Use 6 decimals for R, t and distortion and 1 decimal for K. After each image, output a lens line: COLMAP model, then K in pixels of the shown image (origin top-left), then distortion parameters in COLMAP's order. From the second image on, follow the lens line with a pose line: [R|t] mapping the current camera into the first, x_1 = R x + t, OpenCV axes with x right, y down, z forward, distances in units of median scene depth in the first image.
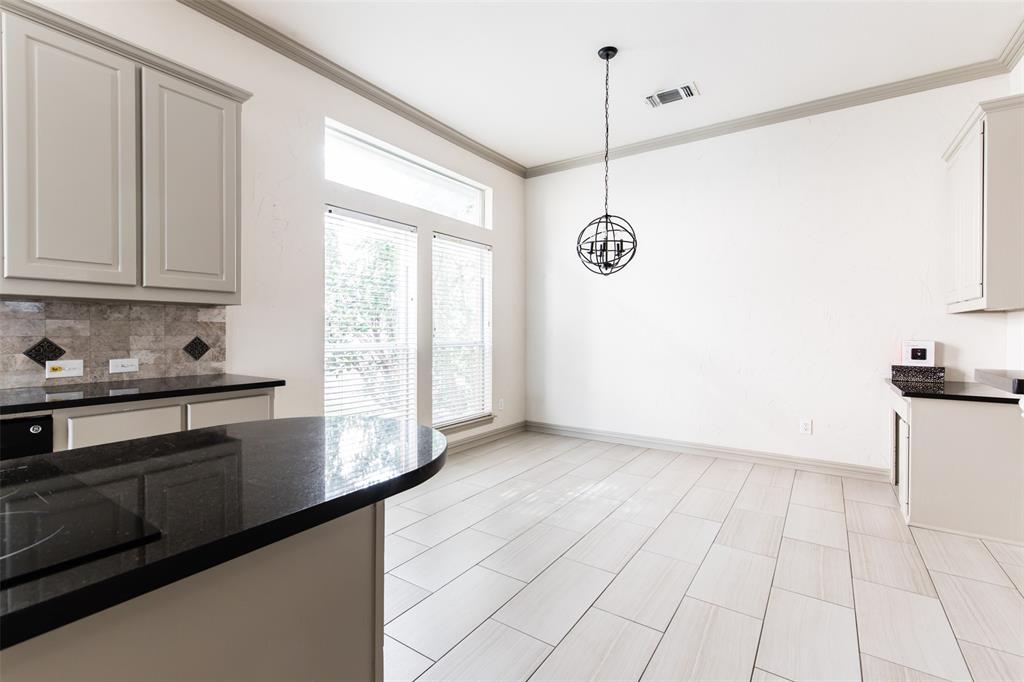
lens RADIAL K [[458.7, 0, 508.2], [0, 458.7, 335.9], [0, 0, 1]] dist [0.000674, -0.000058]
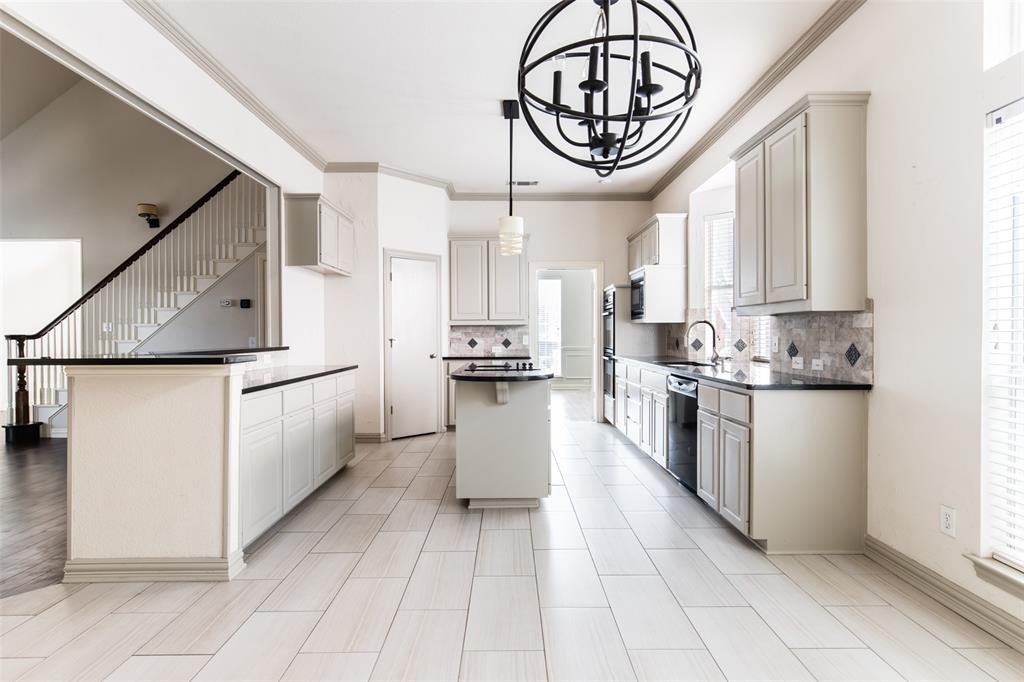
lens RADIAL K [[539.3, 0, 512.0], [0, 539.3, 341.0], [0, 0, 1]] dist [0.003663, 0.001061]
pose [[-0.816490, 0.008284, -0.577300, 0.591867], [-0.004483, 0.999776, 0.020687, -0.023102], [0.577342, 0.019479, -0.816270, 1.521787]]
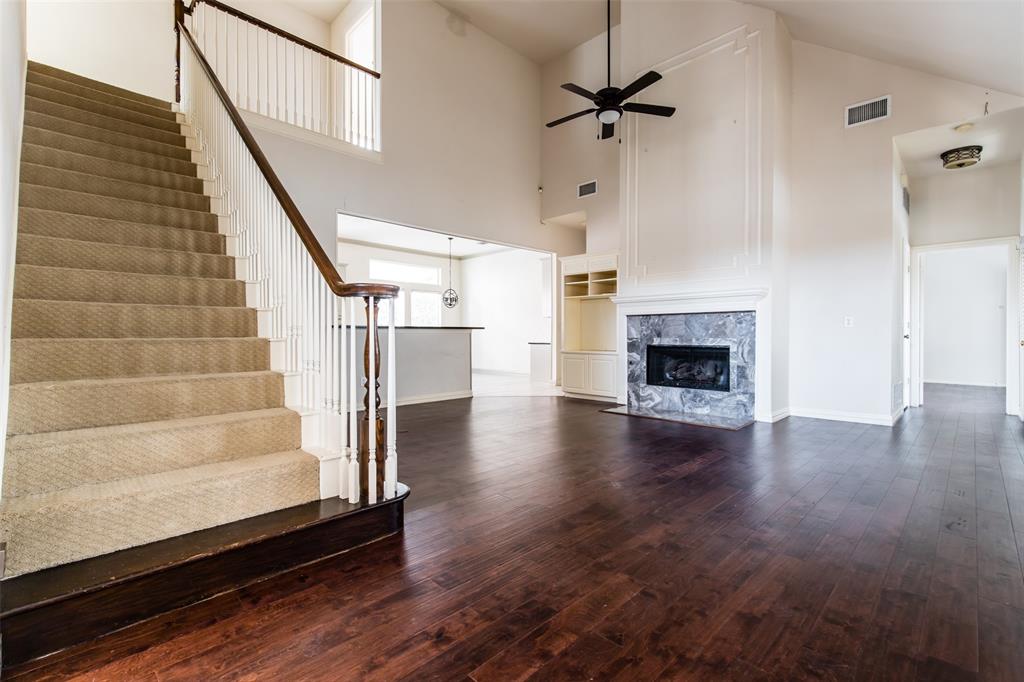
lens RADIAL K [[462.5, 0, 508.3], [0, 462.5, 335.8], [0, 0, 1]] dist [0.001455, 0.000155]
pose [[0.985672, -0.003130, -0.168645, 1.388541], [0.001458, 0.999949, -0.010038, 0.112158], [0.168668, 0.009648, 0.985626, -2.478631]]
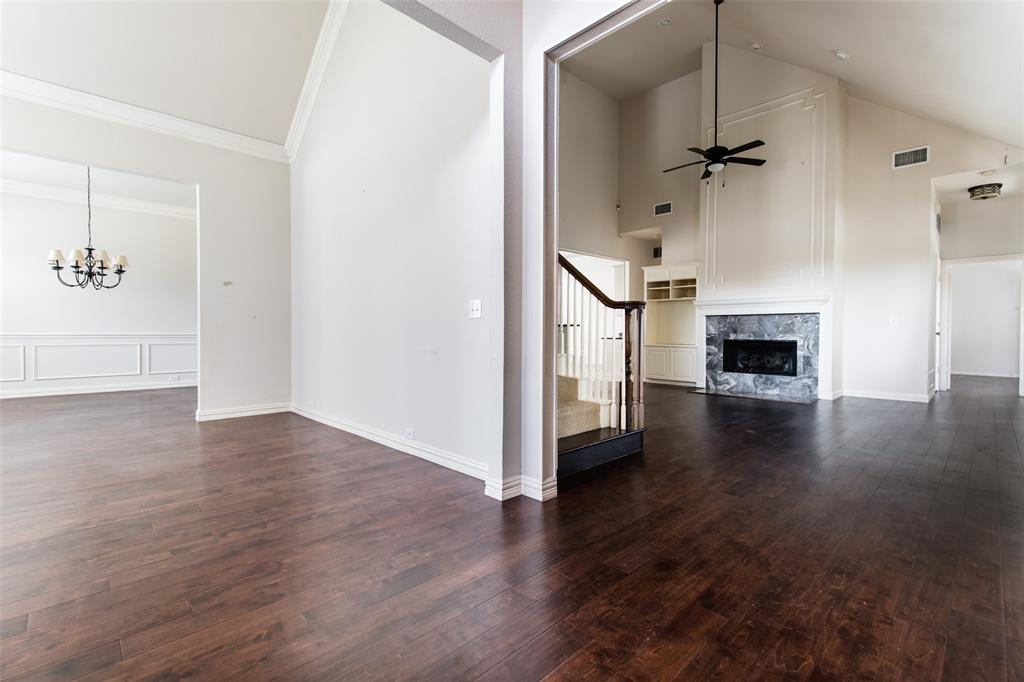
lens RADIAL K [[458.7, 0, 508.2], [0, 458.7, 335.9], [0, 0, 1]] dist [0.000674, -0.000058]
pose [[0.981884, 0.001906, -0.189471, 0.894214], [-0.002113, 0.999997, -0.000892, 0.118991], [0.189469, 0.001276, 0.981886, -3.147155]]
